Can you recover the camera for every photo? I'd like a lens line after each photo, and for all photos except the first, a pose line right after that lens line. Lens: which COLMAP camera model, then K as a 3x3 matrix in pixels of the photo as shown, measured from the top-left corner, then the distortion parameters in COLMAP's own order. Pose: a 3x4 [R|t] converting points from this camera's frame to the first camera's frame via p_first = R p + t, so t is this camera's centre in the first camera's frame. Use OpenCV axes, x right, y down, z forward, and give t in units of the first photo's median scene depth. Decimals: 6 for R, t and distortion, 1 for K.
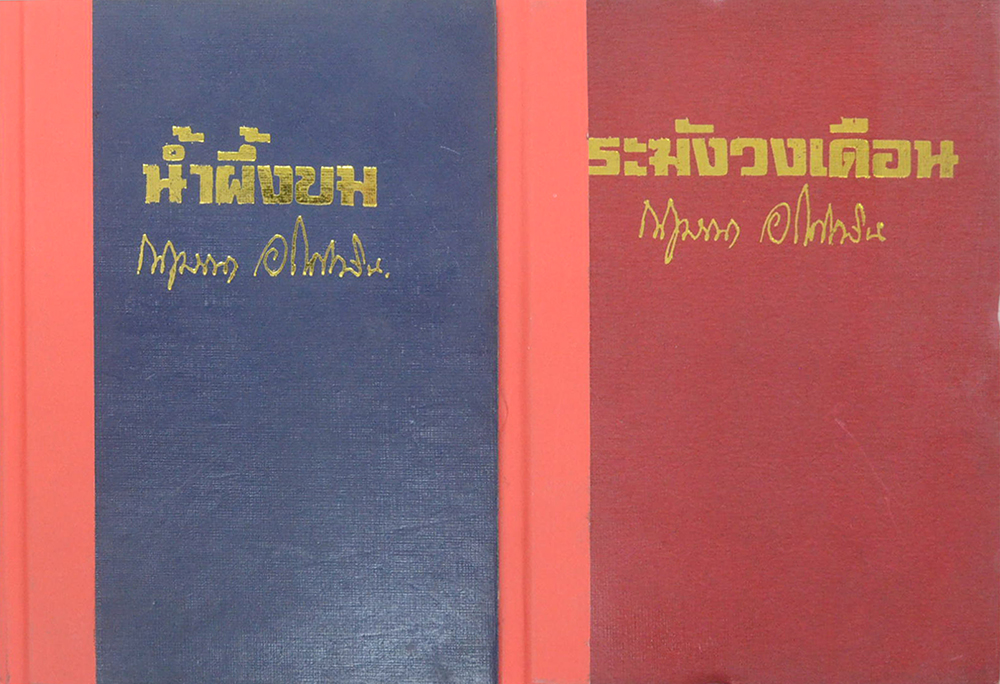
lens RADIAL K [[1104.1, 0, 500.0], [0, 1104.1, 343.1], [0, 0, 1]] dist [-0.020170, 0.000000]
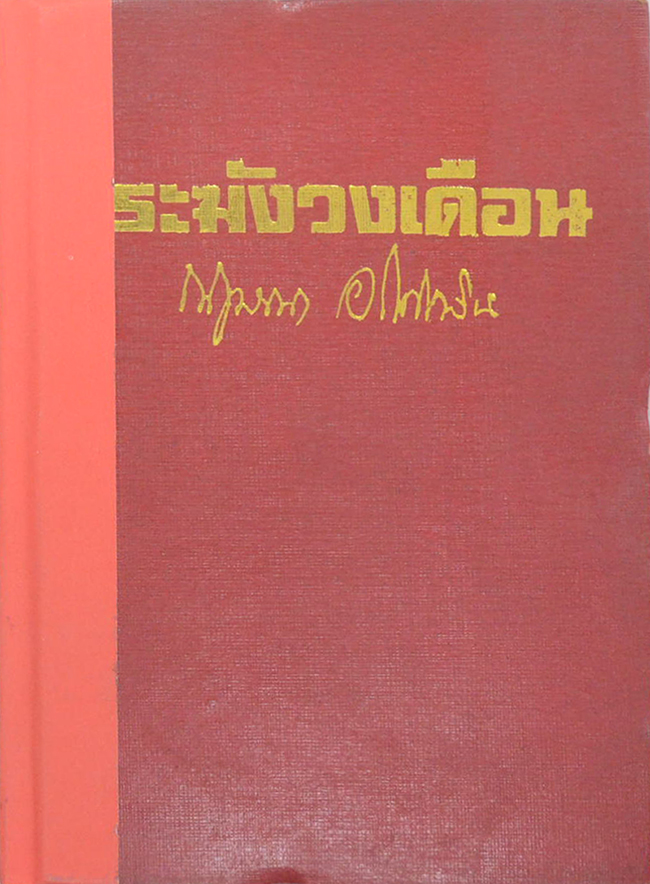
lens RADIAL K [[988.8, 0, 325.9], [0, 988.8, 443.3], [0, 0, 1]] dist [-0.021884, 0.000000]
pose [[0.961135, -0.003031, 0.276062, 0.035791], [0.001703, 0.999986, 0.005053, -0.006504], [-0.276074, -0.004387, 0.961126, 0.331821]]
